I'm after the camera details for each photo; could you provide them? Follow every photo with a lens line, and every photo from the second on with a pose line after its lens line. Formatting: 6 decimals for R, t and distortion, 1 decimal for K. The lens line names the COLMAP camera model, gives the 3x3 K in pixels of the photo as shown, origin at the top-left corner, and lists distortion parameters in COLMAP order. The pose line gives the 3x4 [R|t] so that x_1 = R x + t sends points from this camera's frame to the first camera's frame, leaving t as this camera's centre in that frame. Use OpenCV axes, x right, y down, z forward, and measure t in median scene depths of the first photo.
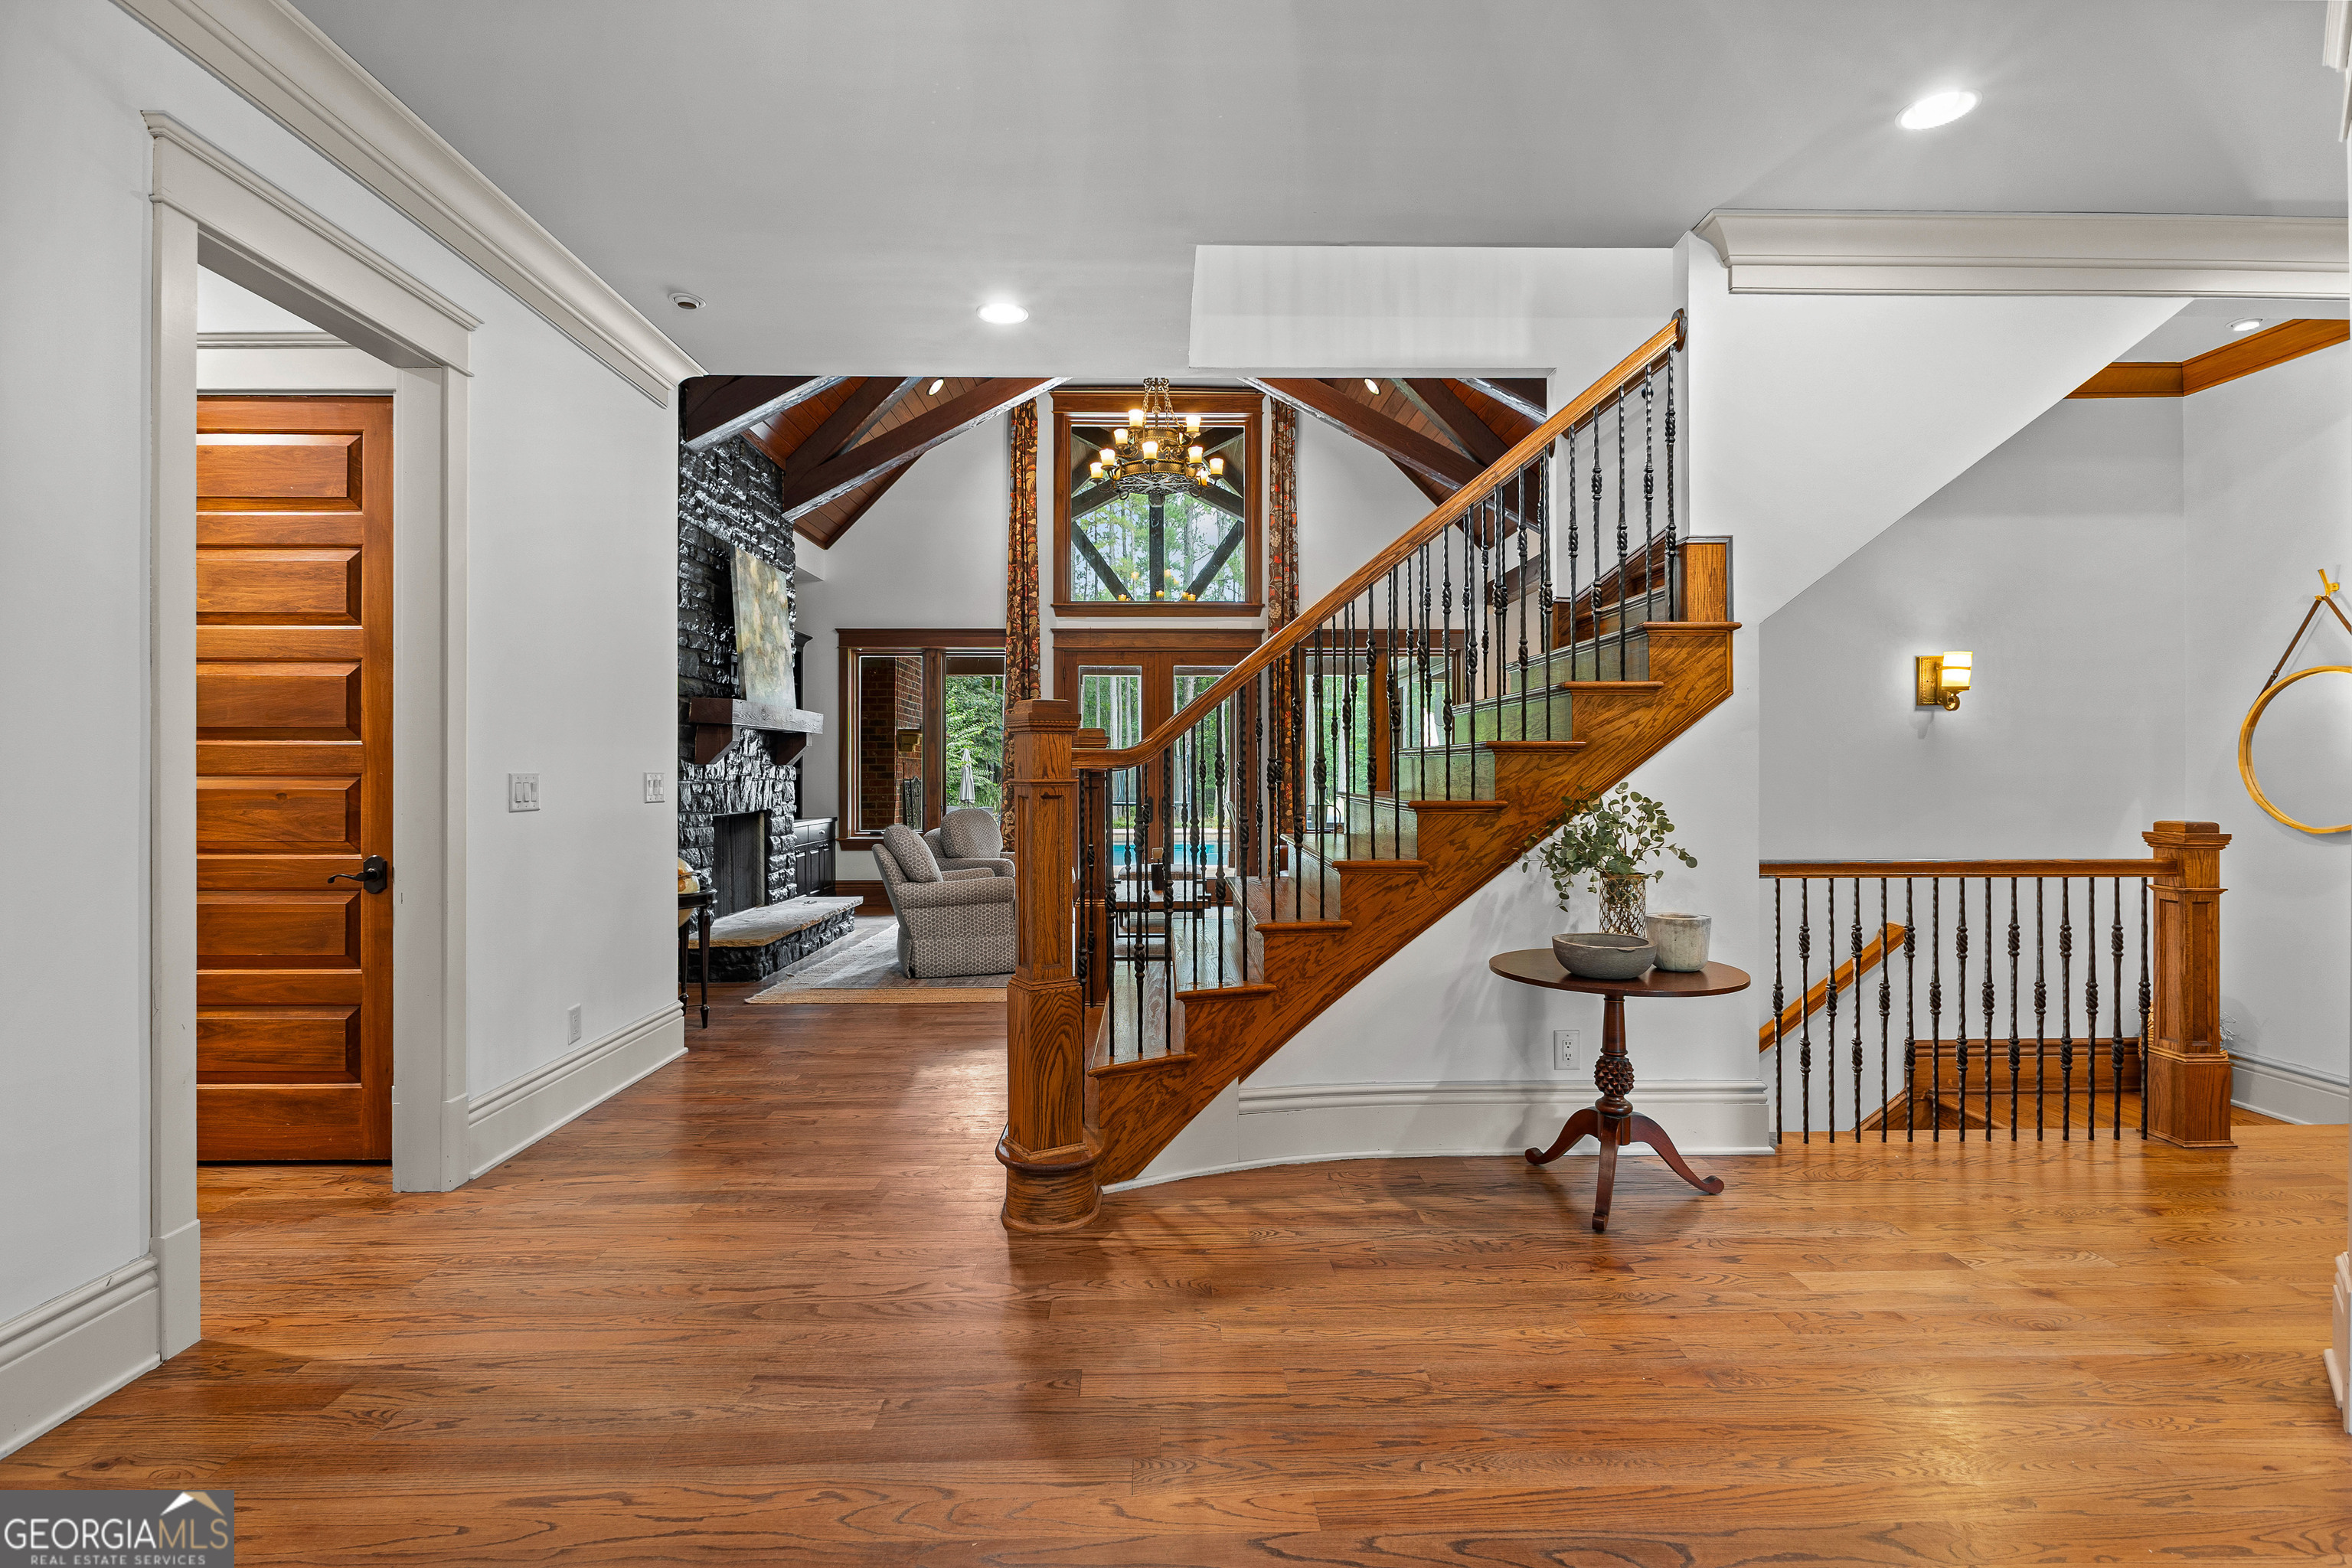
lens RADIAL K [[1105.5, 0, 1179.3], [0, 1105.5, 775.1], [0, 0, 1]] dist [0.000537, 0.000082]
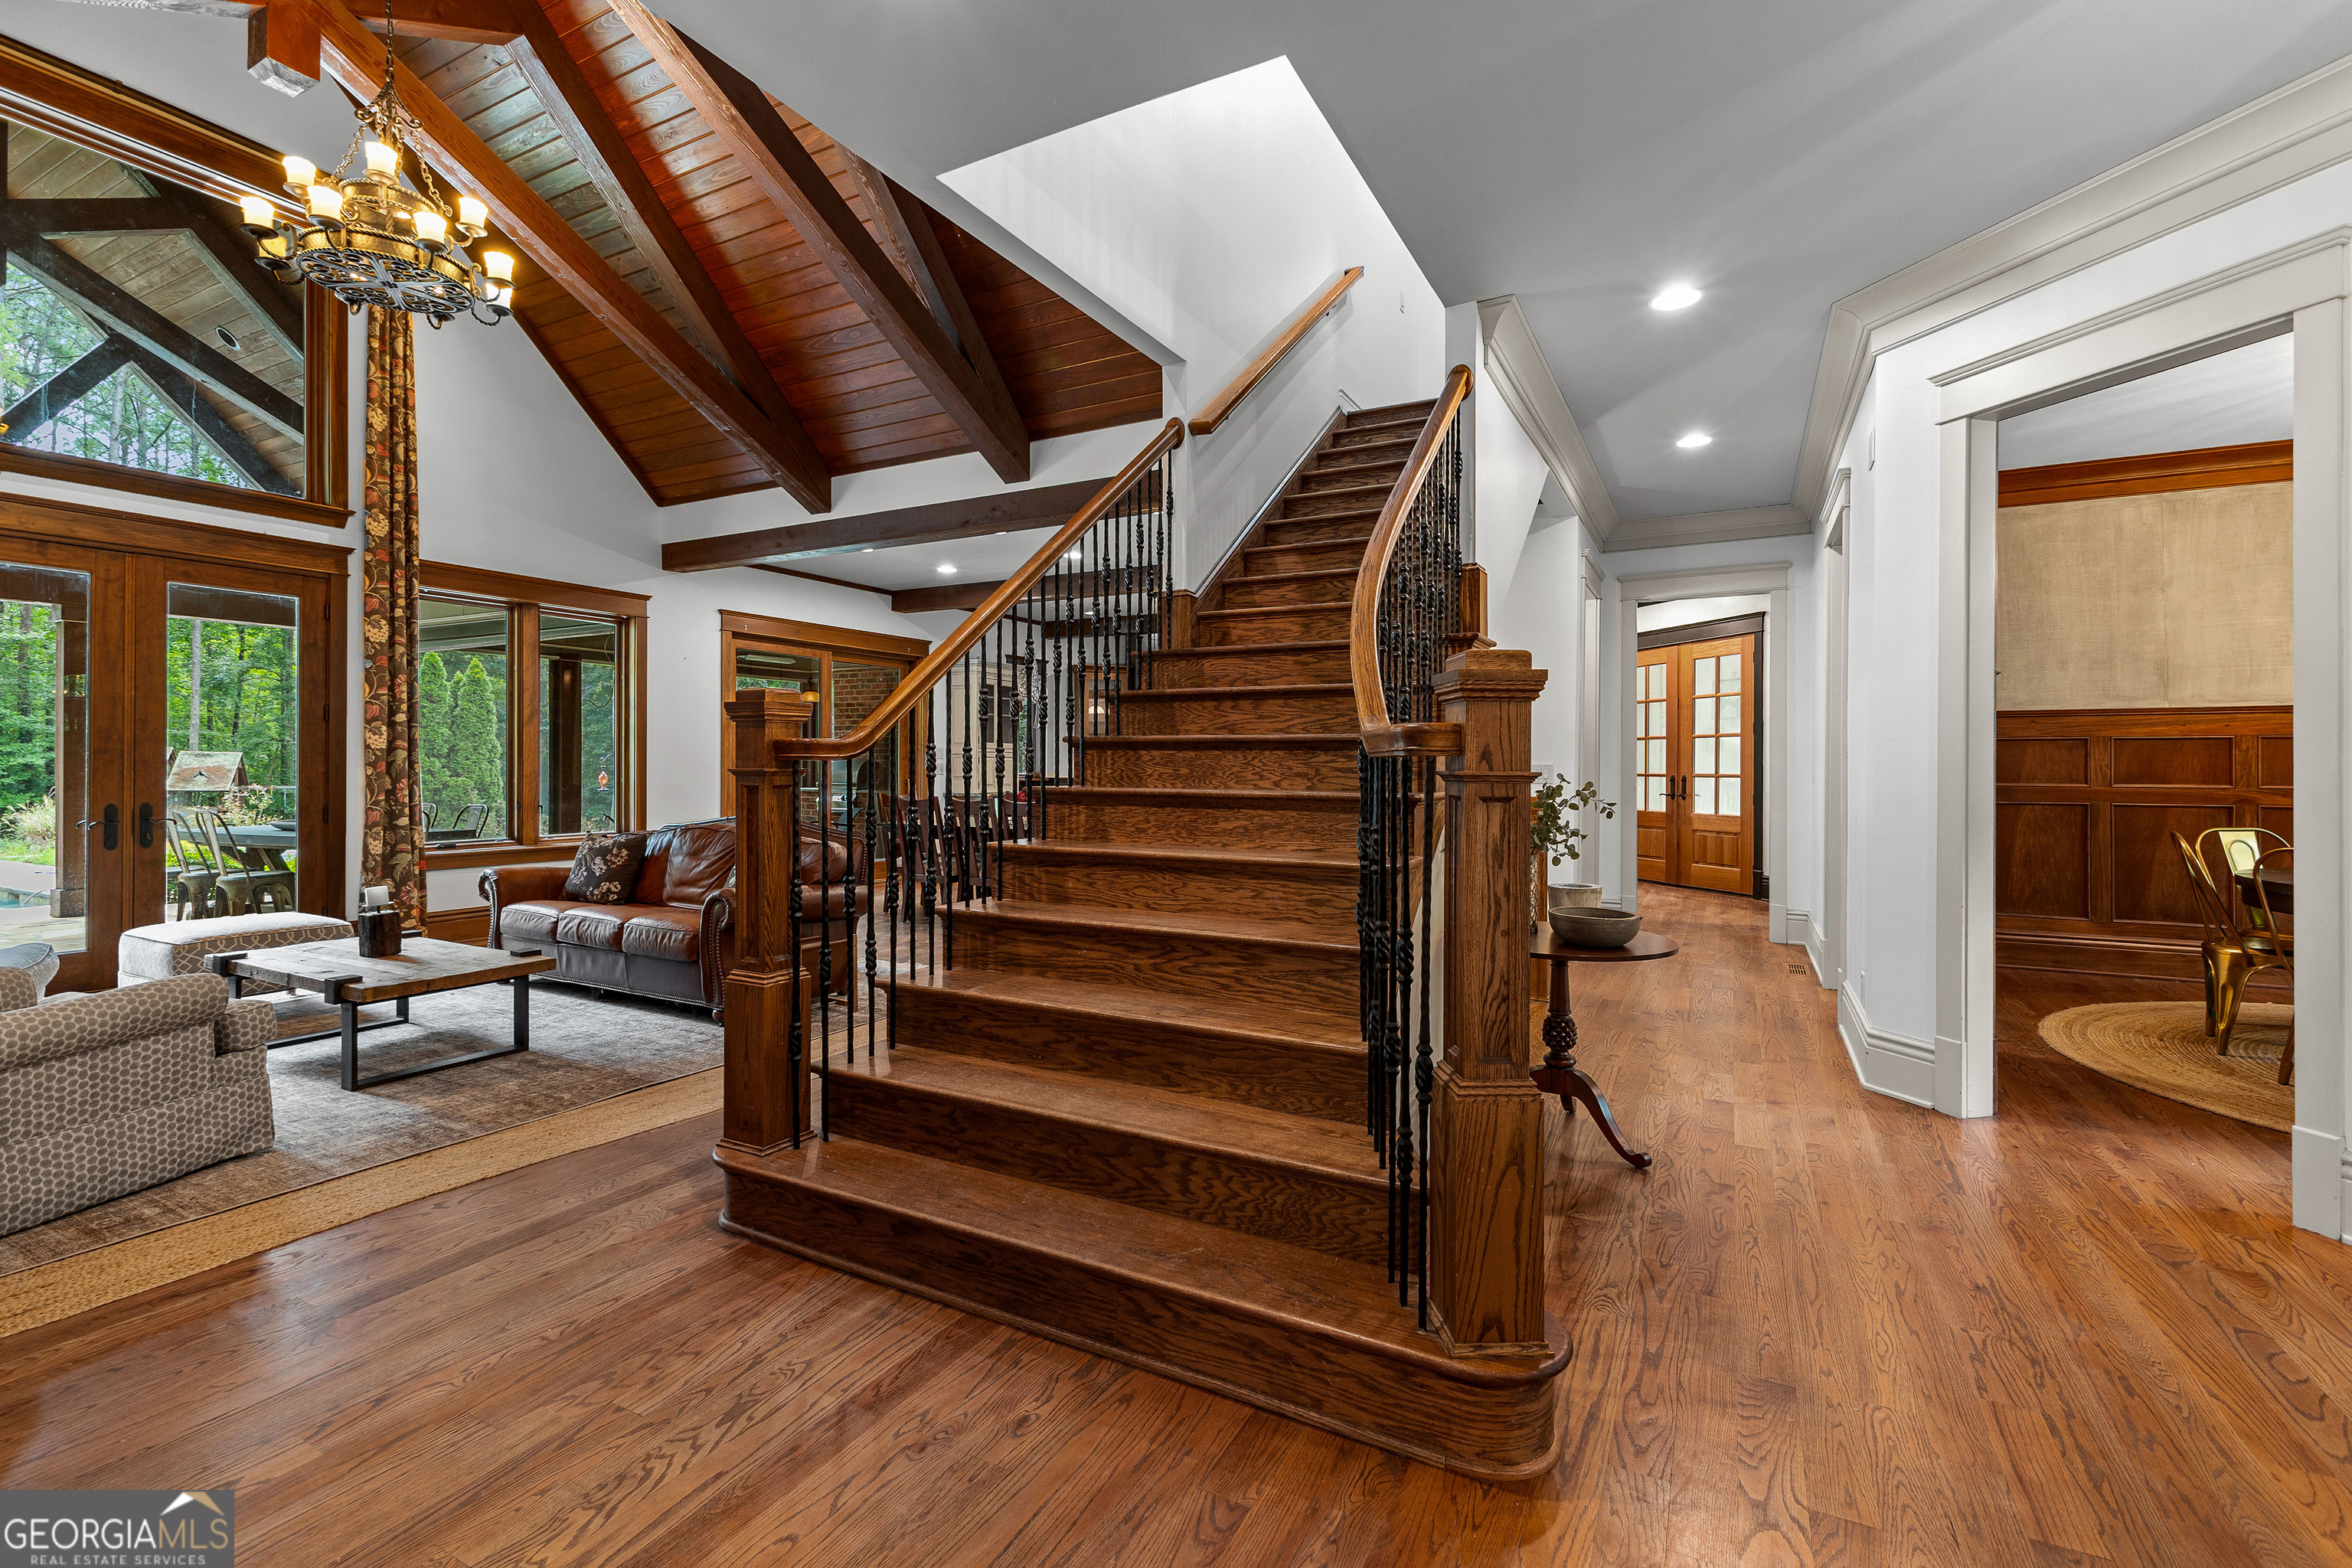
lens RADIAL K [[1025.3, 0, 1179.2], [0, 1025.3, 774.2], [0, 0, 1]] dist [0.002731, 0.000286]
pose [[0.487202, -0.003690, 0.873282, -0.802800], [-0.001762, 0.999985, 0.005208, 0.001107], [-0.873288, -0.004076, 0.487188, 0.937738]]
